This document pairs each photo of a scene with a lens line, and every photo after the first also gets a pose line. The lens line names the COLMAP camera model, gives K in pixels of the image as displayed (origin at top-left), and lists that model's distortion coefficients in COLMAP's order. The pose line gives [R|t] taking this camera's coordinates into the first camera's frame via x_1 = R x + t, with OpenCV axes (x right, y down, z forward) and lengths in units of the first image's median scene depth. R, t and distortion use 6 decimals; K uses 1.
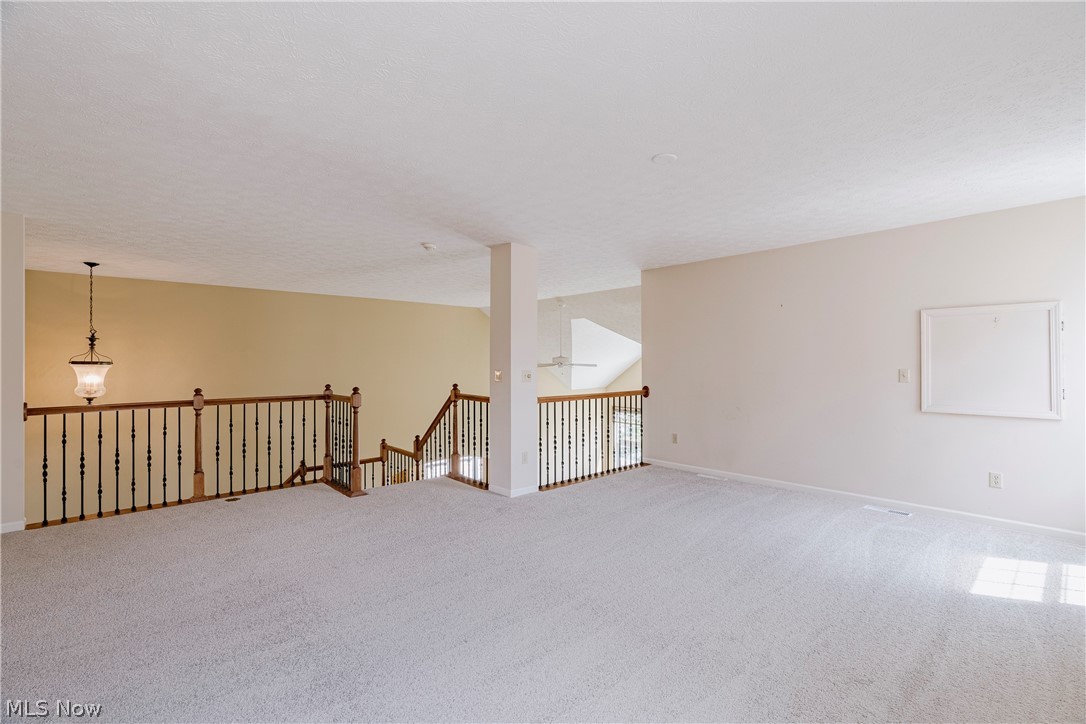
lens RADIAL K [[490.9, 0, 544.9], [0, 490.9, 358.9], [0, 0, 1]] dist [-0.000323, -0.000096]
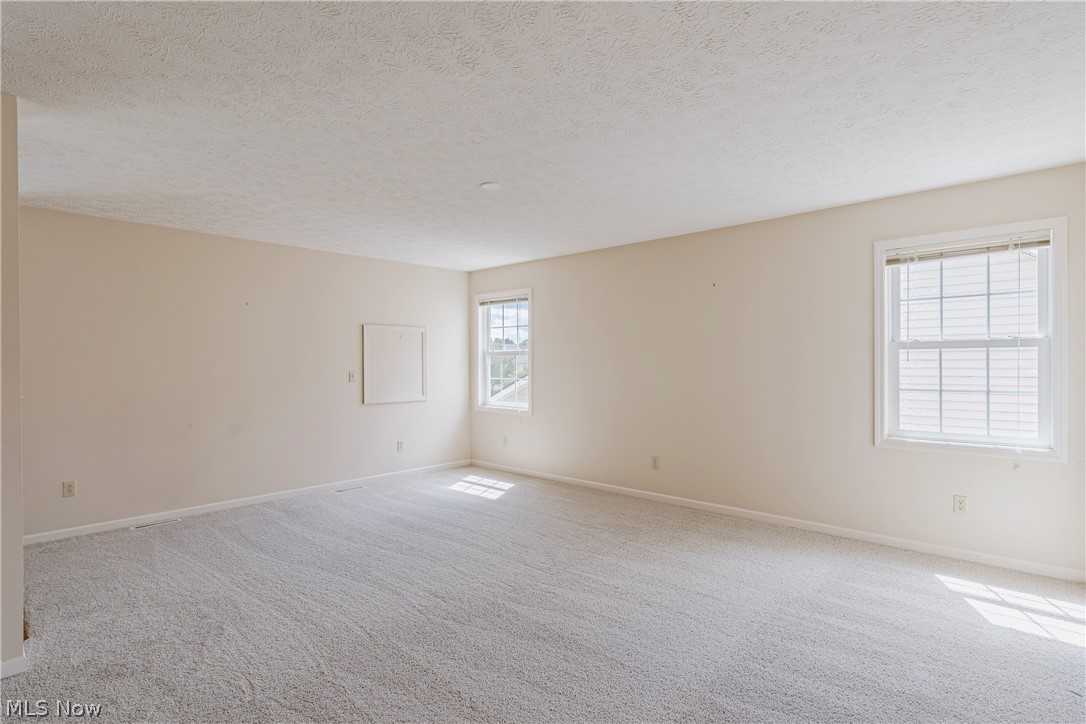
lens RADIAL K [[572.1, 0, 543.0], [0, 572.1, 362.0], [0, 0, 1]] dist [-0.002372, -0.000500]
pose [[-0.083469, -0.004865, 0.996498, -0.770921], [-0.007441, 0.999963, 0.004259, -0.012520], [-0.996483, -0.007059, -0.083502, 0.671257]]
